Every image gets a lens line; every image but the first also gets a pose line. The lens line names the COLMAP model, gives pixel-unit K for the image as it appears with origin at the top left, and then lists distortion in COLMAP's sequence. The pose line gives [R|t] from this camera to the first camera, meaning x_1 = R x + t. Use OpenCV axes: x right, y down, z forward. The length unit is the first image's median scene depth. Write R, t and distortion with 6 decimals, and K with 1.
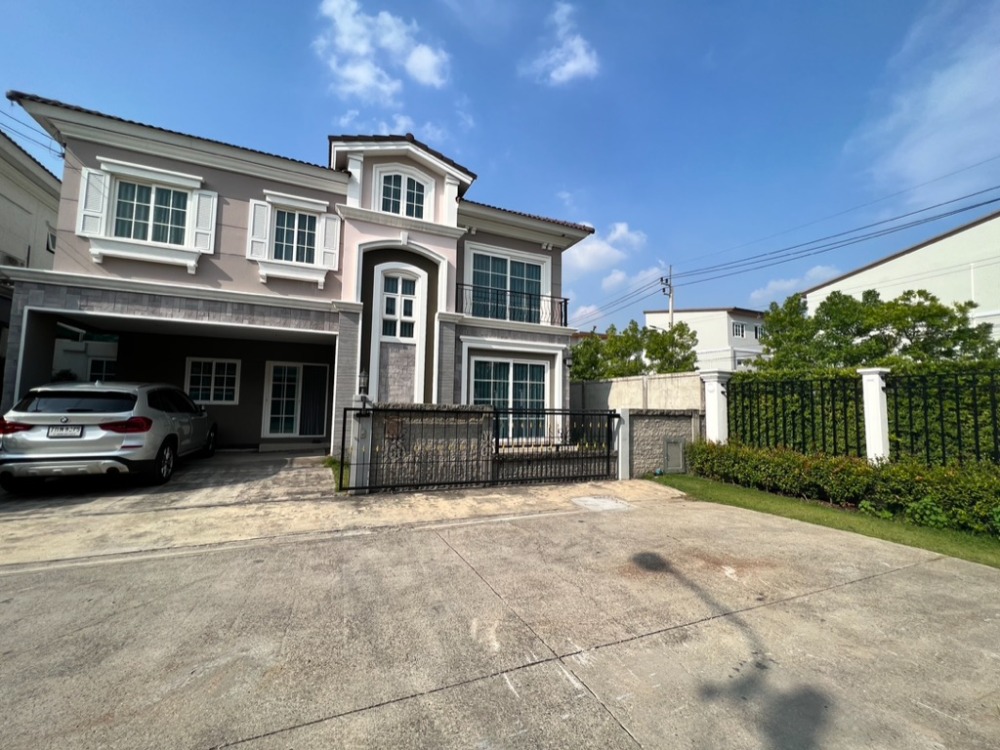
lens RADIAL K [[401.5, 0, 499.4], [0, 401.5, 375.2], [0, 0, 1]] dist [0.004466, -0.000738]
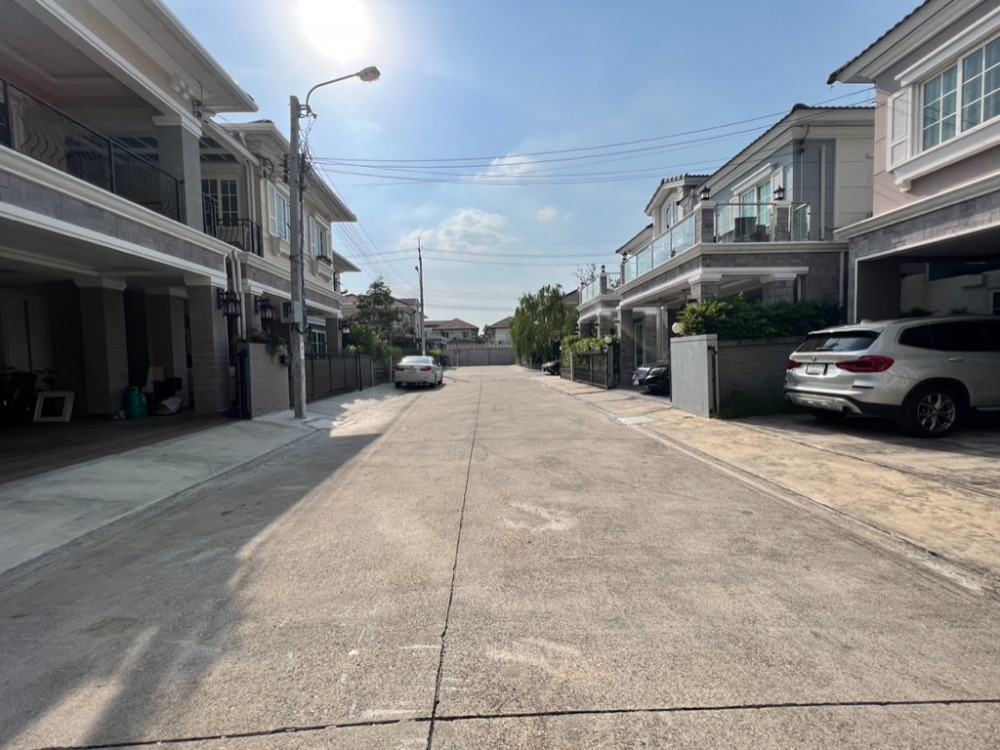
lens RADIAL K [[401.5, 0, 498.0], [0, 401.5, 373.8], [0, 0, 1]] dist [0.004466, -0.000738]
pose [[-0.371453, 0.031010, -0.927934, 0.359936], [0.083207, 0.996532, -0.000005, 0.097751], [0.924716, -0.077212, -0.372746, 0.734480]]
